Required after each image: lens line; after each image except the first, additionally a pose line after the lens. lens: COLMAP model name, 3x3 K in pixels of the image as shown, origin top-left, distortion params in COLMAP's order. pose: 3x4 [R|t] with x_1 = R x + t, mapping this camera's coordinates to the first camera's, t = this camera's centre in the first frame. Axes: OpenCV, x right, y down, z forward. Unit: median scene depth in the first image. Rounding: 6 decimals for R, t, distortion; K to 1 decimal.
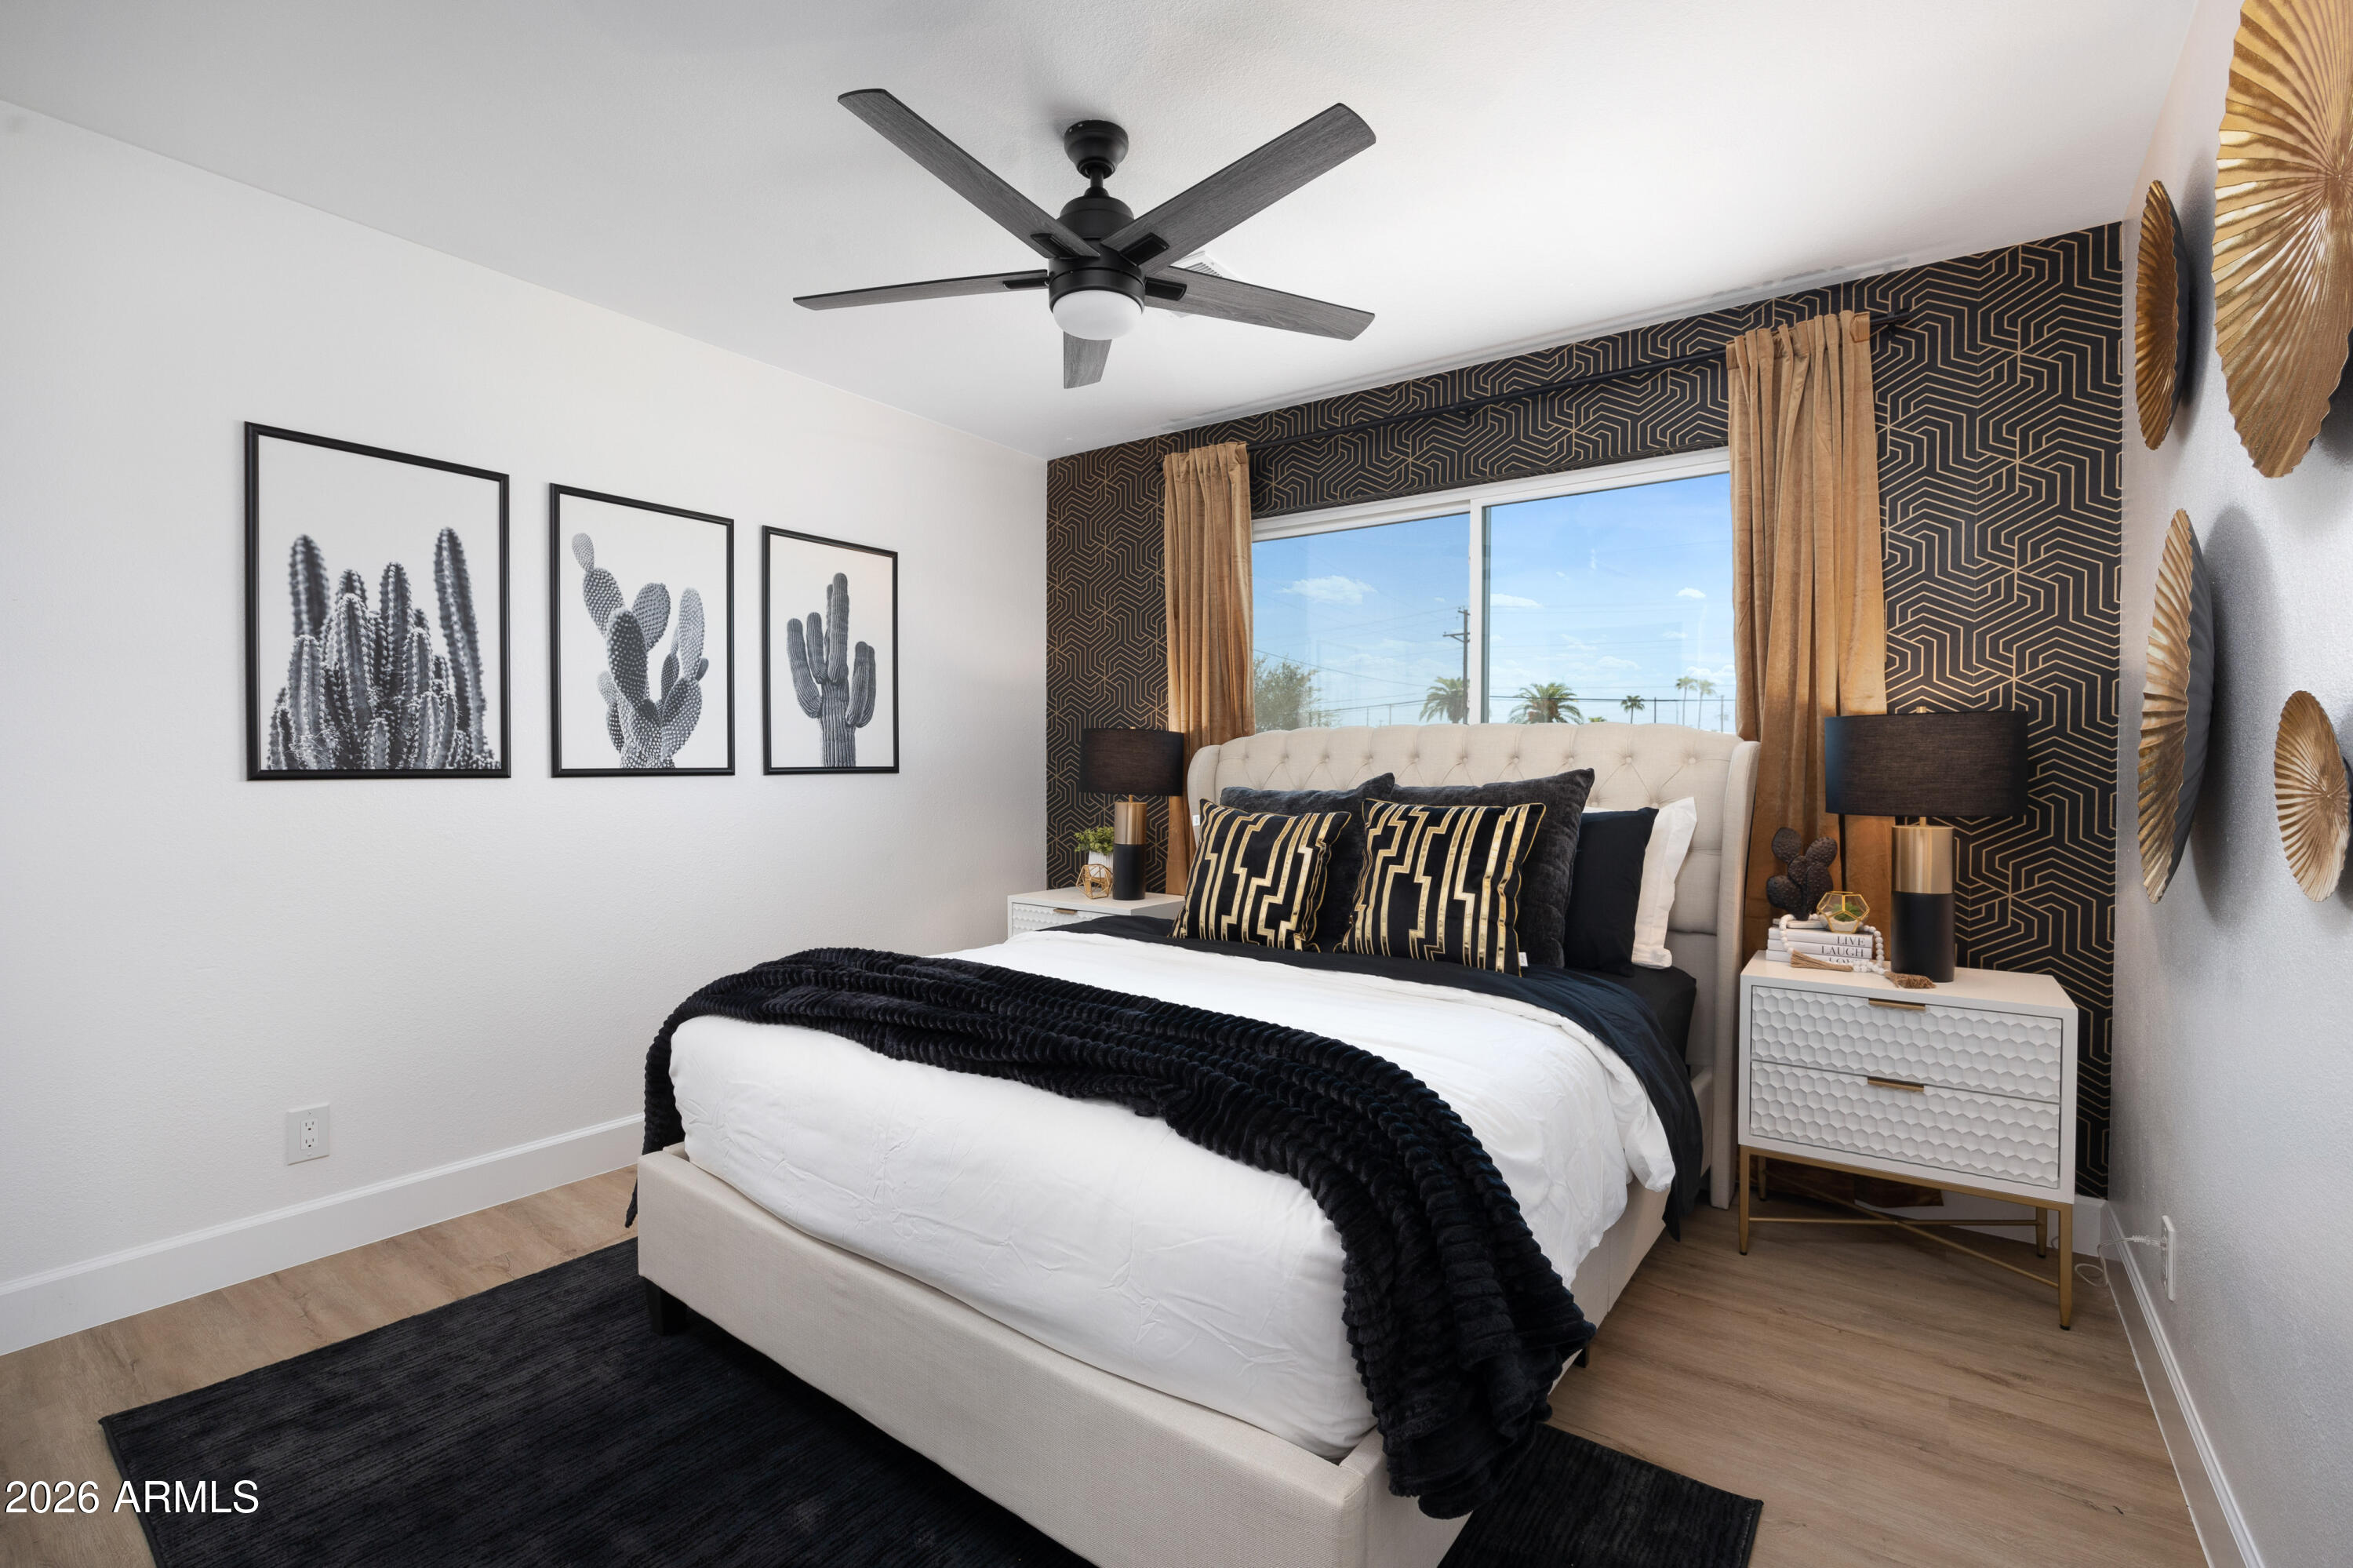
lens RADIAL K [[1030.4, 0, 1170.5], [0, 1030.4, 769.3], [0, 0, 1]] dist [0.000948, 0.000109]
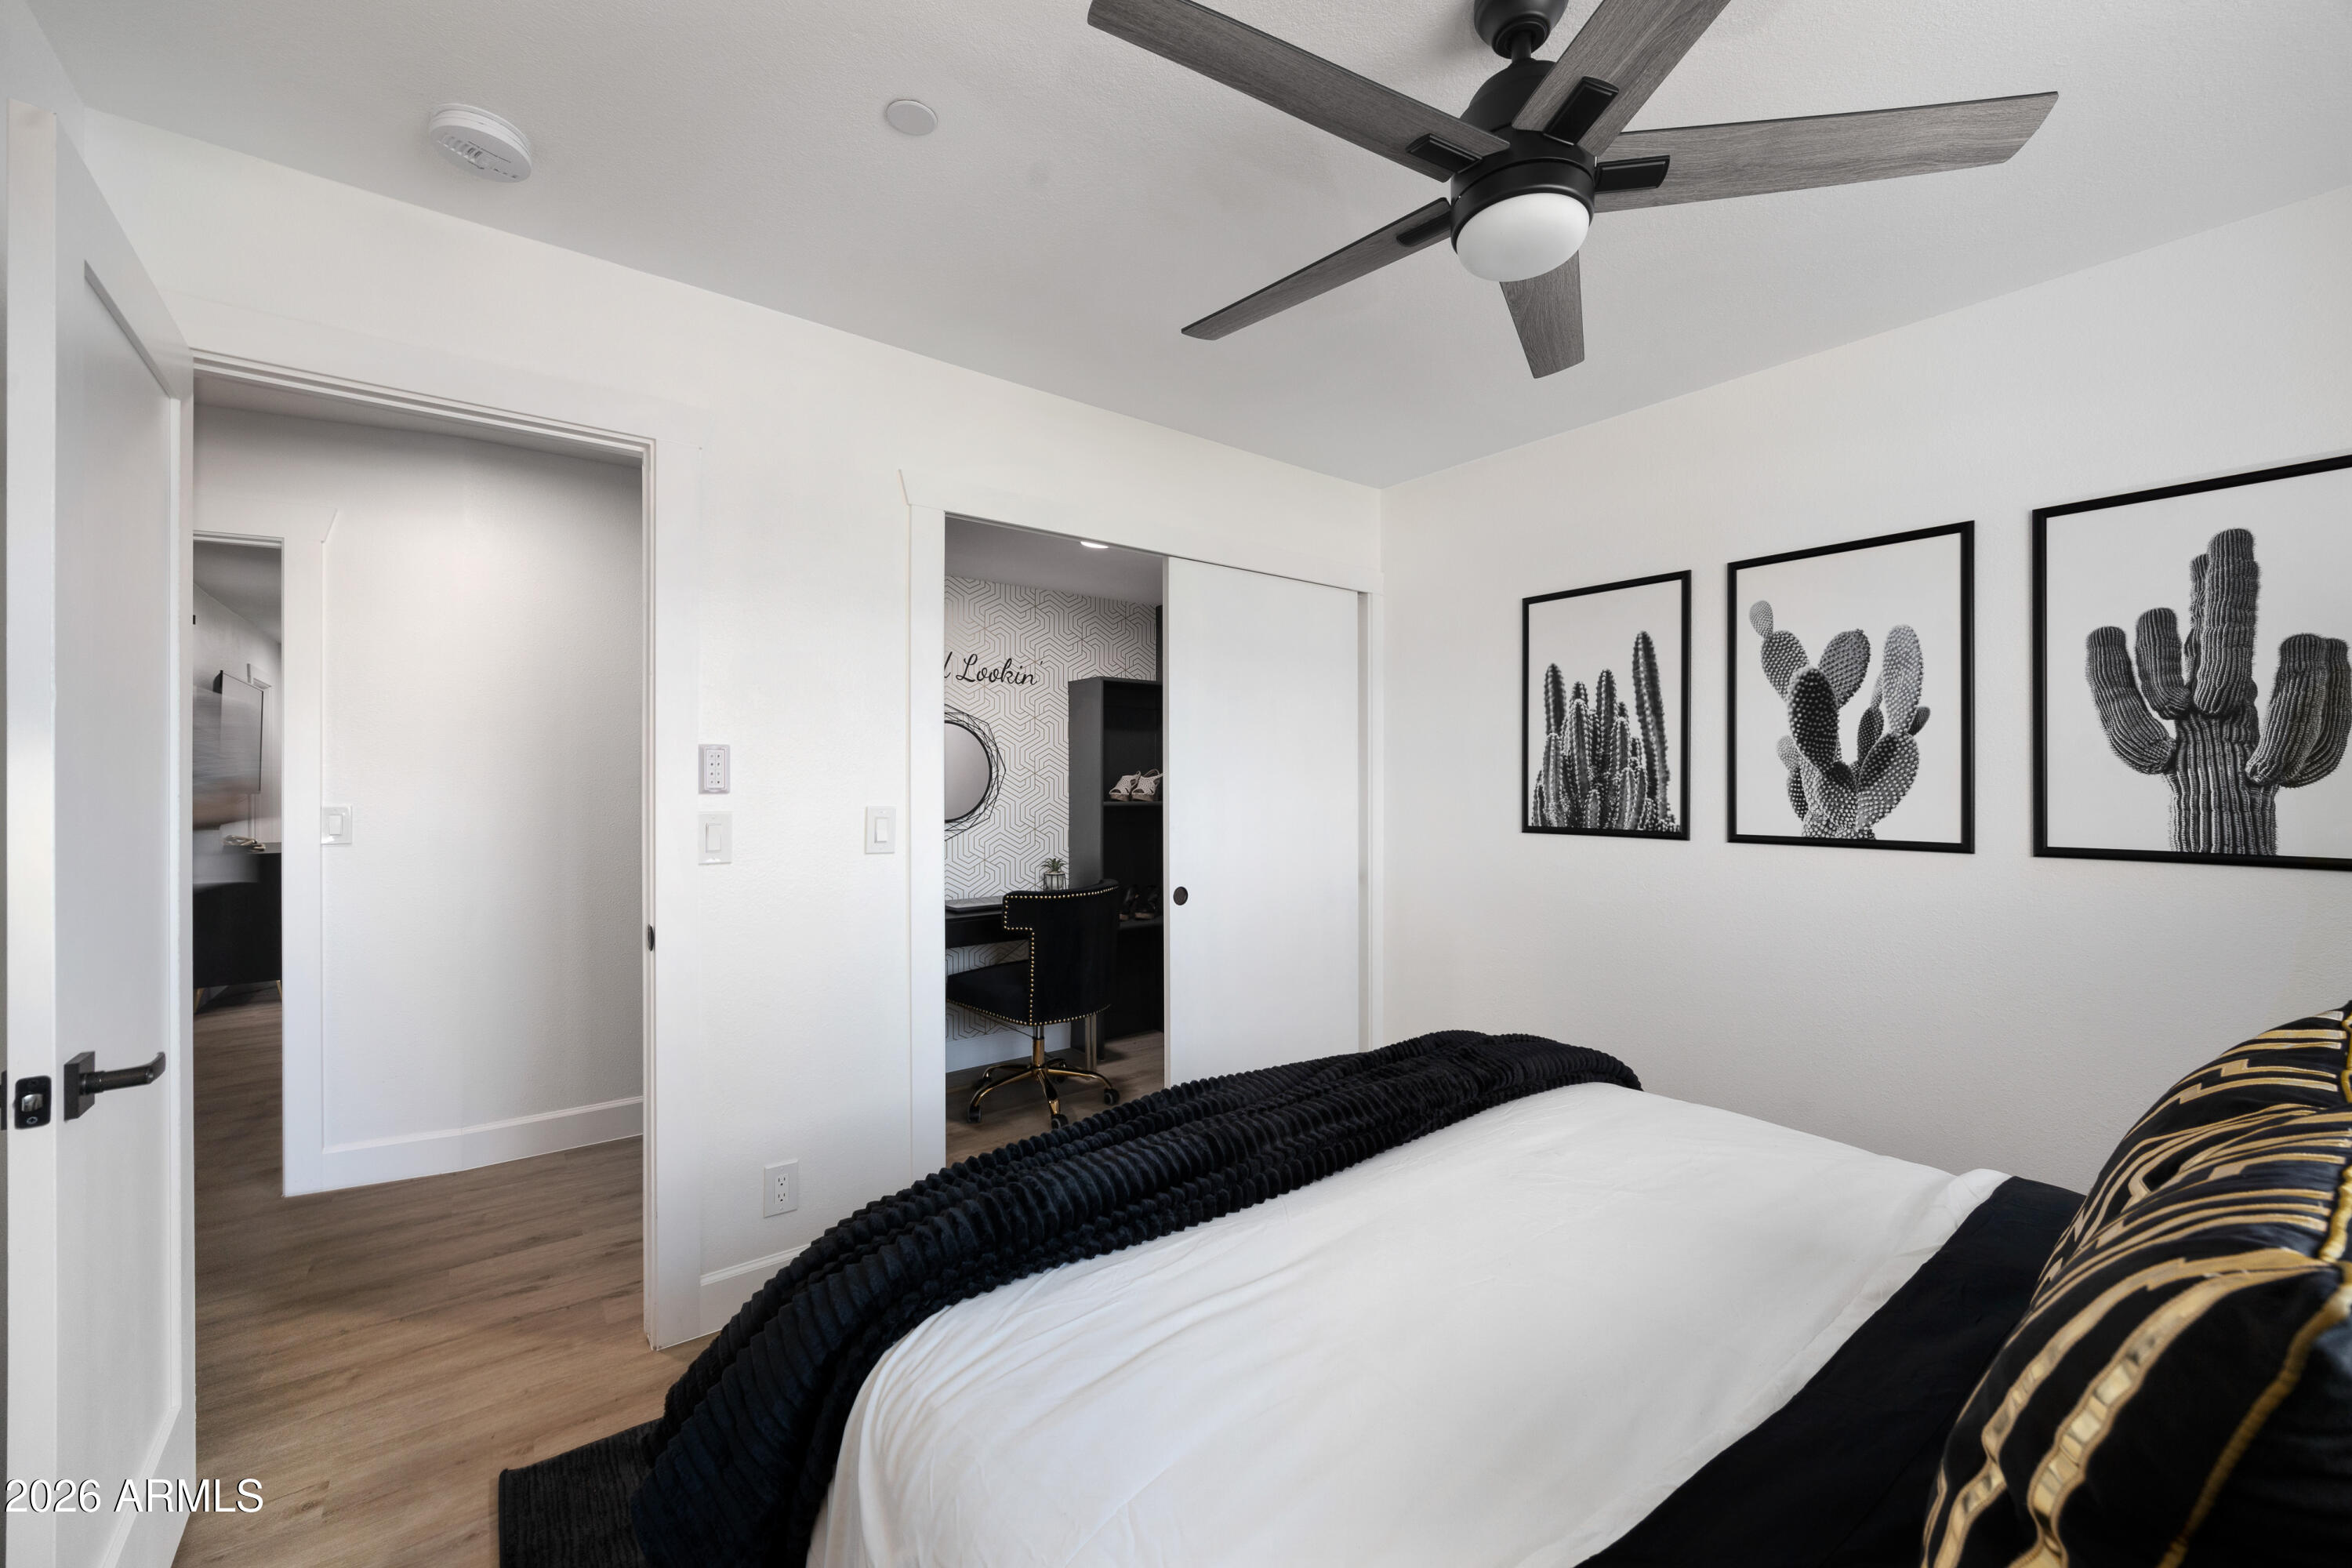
lens RADIAL K [[914.2, 0, 1170.0], [0, 914.2, 789.3], [0, 0, 1]] dist [-0.016988, 0.000529]
pose [[-0.273380, 0.003073, -0.961901, 0.472656], [-0.012404, 0.999900, 0.006720, -0.048037], [0.961826, 0.013769, -0.273314, 0.746879]]
